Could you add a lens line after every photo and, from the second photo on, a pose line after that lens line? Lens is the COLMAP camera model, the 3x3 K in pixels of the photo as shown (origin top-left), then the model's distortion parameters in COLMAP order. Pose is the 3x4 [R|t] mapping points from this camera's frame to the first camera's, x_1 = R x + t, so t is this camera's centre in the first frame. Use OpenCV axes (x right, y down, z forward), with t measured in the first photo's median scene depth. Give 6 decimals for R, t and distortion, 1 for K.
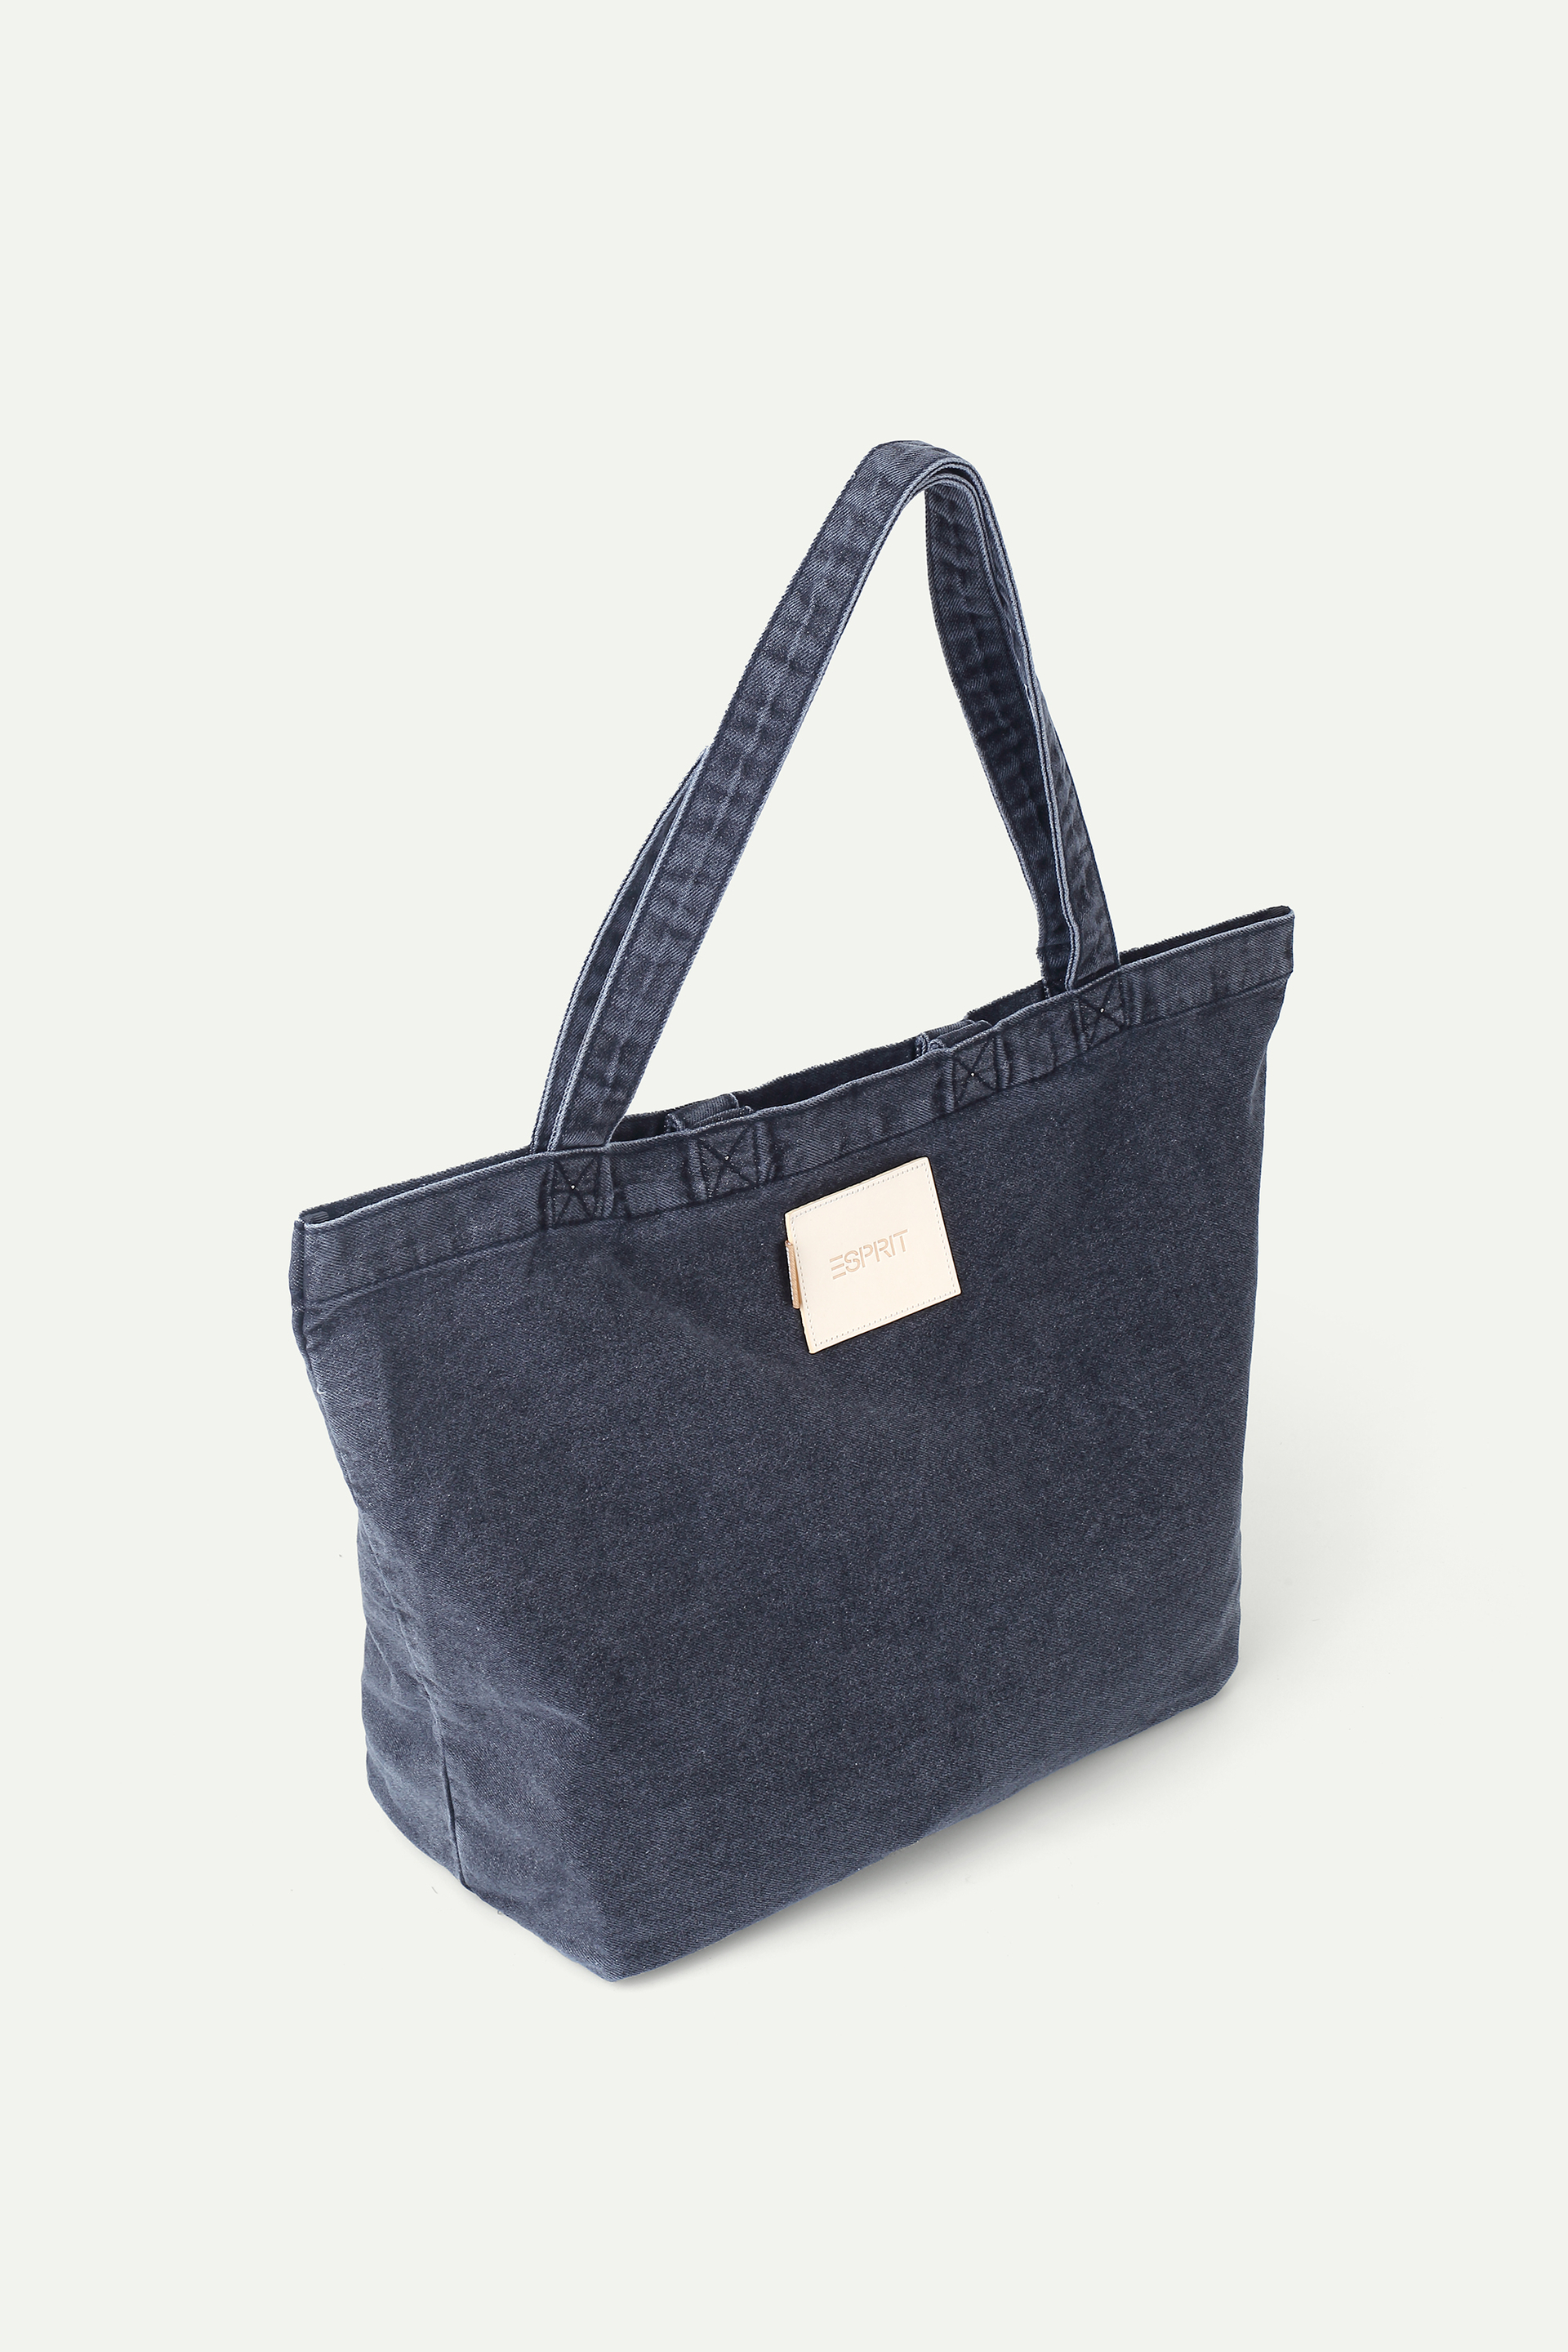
lens RADIAL K [[3345.1, 0, 784.0], [0, 3345.1, 1176.0], [0, 0, 1]] dist [0.032265, 0.019717]
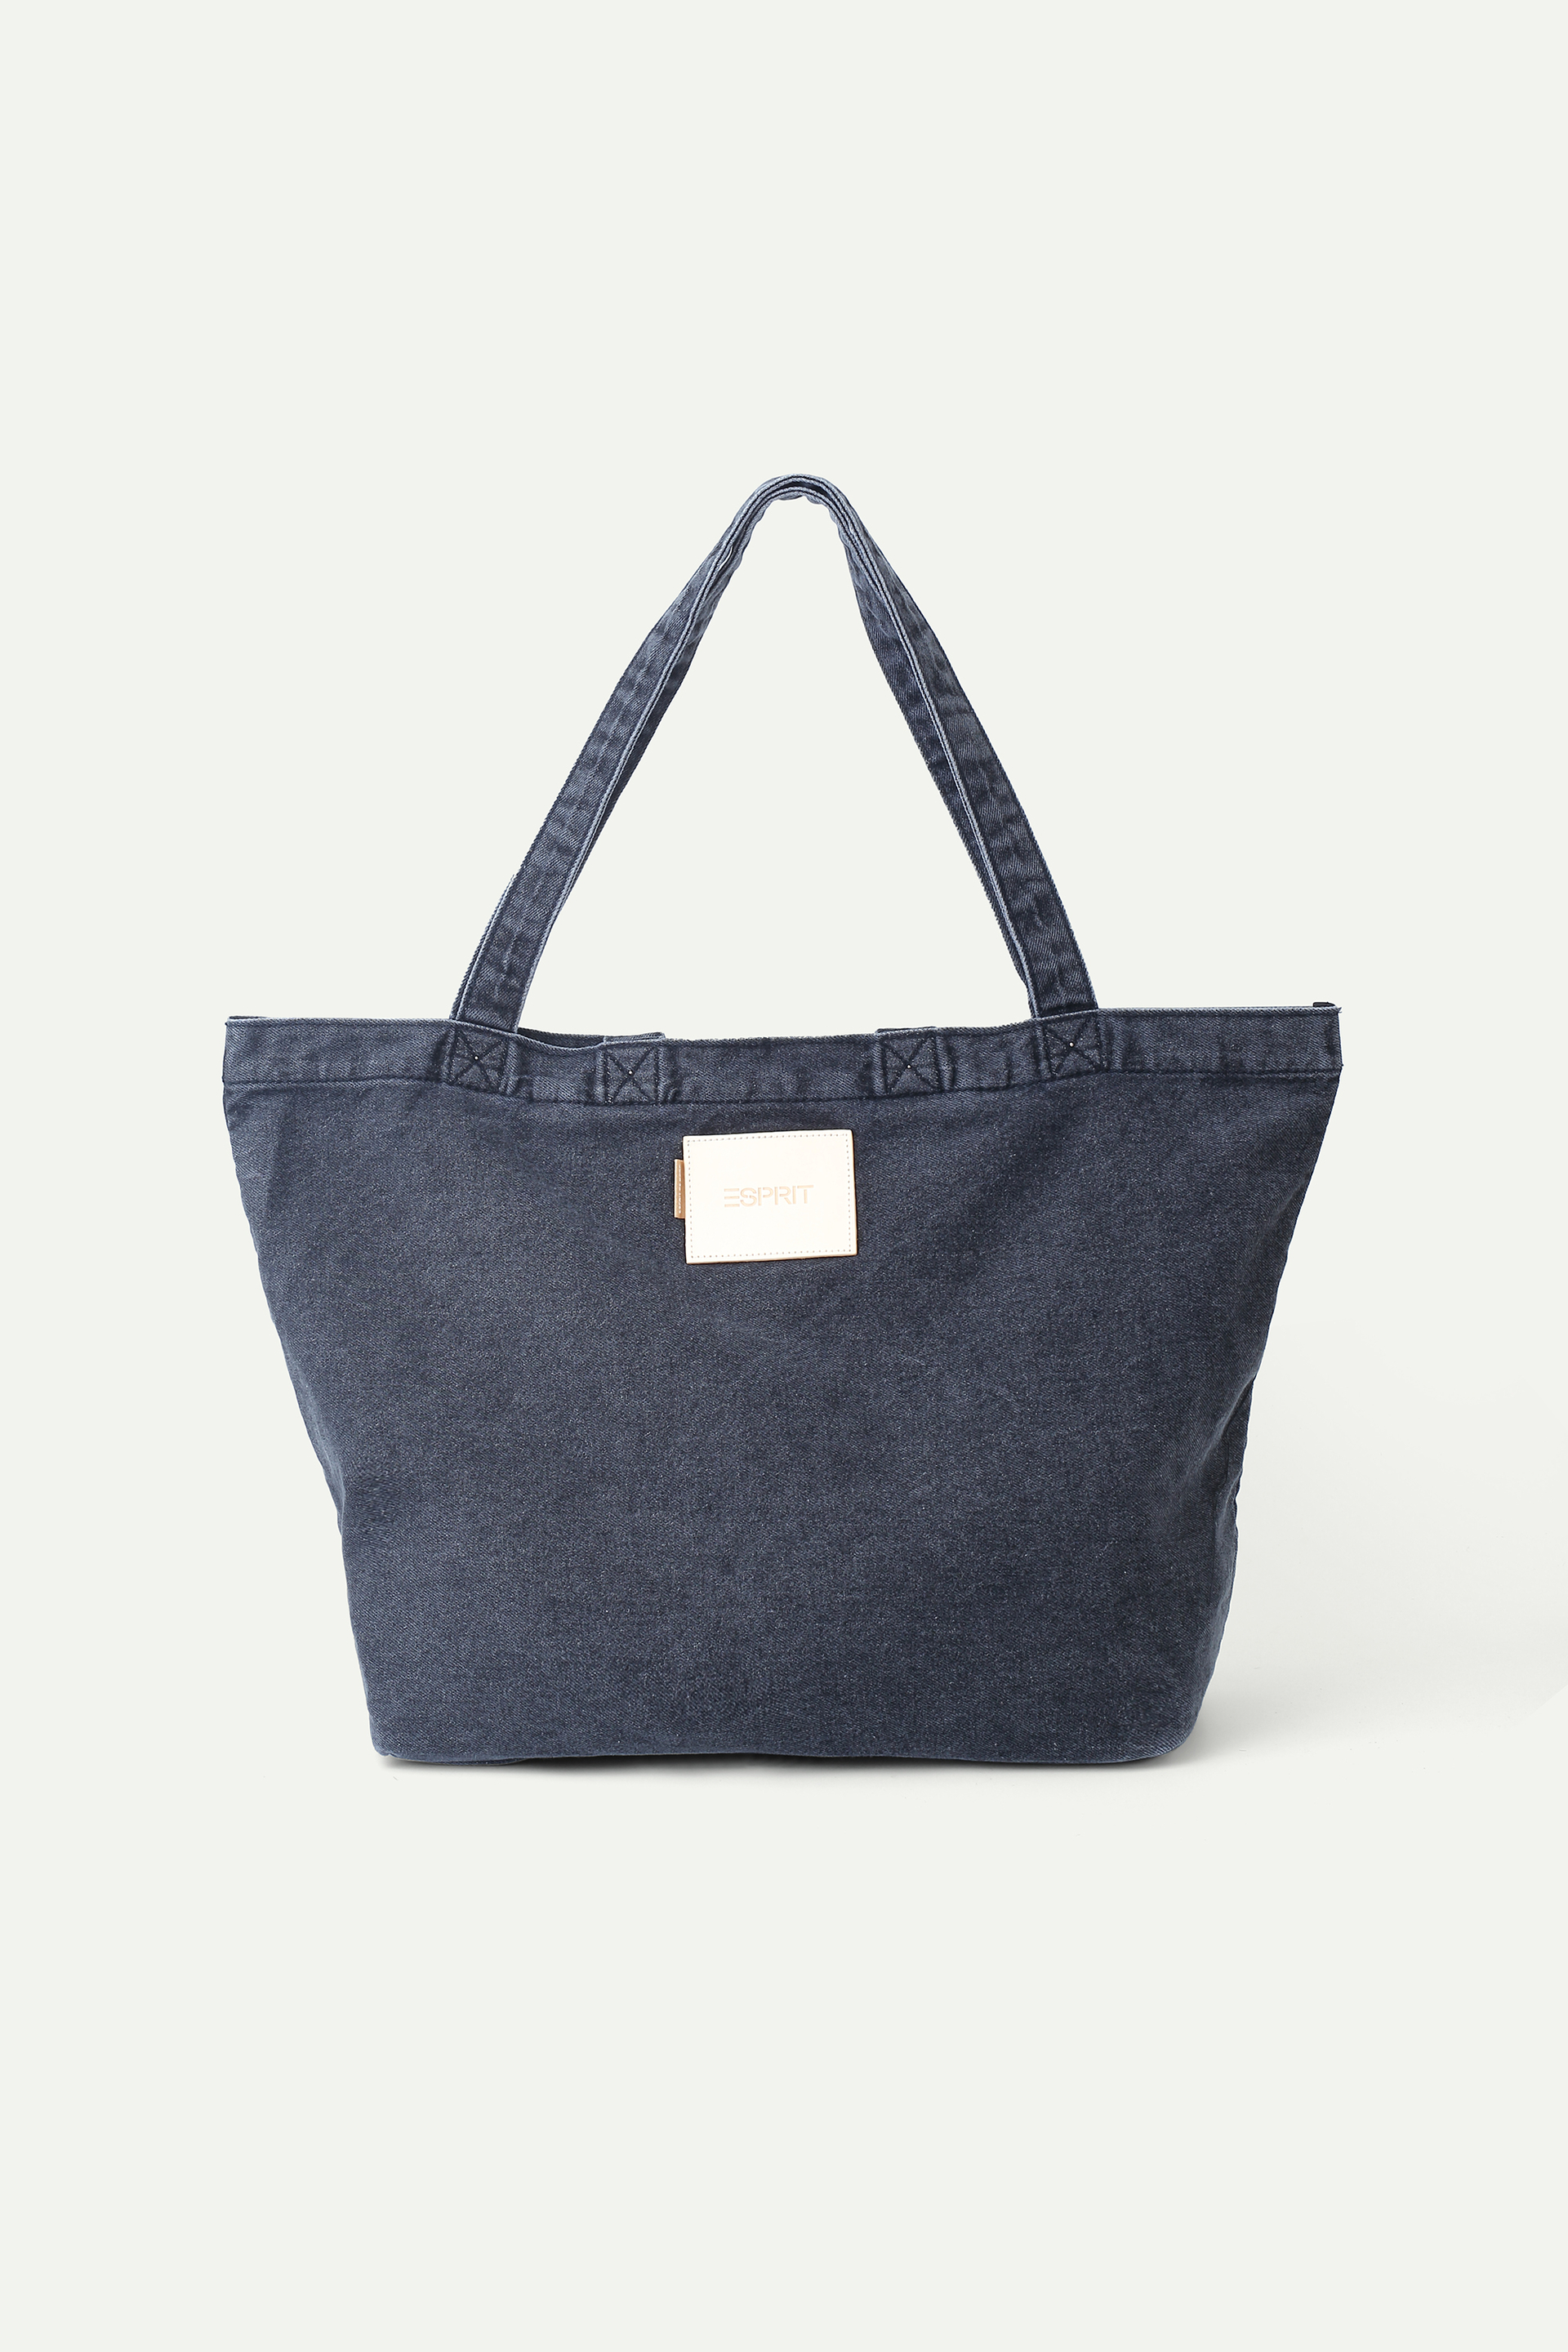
lens RADIAL K [[3345.1, 0, 784.0], [0, 3345.1, 1176.0], [0, 0, 1]] dist [0.032265, 0.019717]
pose [[0.746597, 0.029720, -0.664612, 0.799678], [-0.268144, 0.927704, -0.259737, 0.316872], [0.608844, 0.372131, 0.700591, 0.218463]]
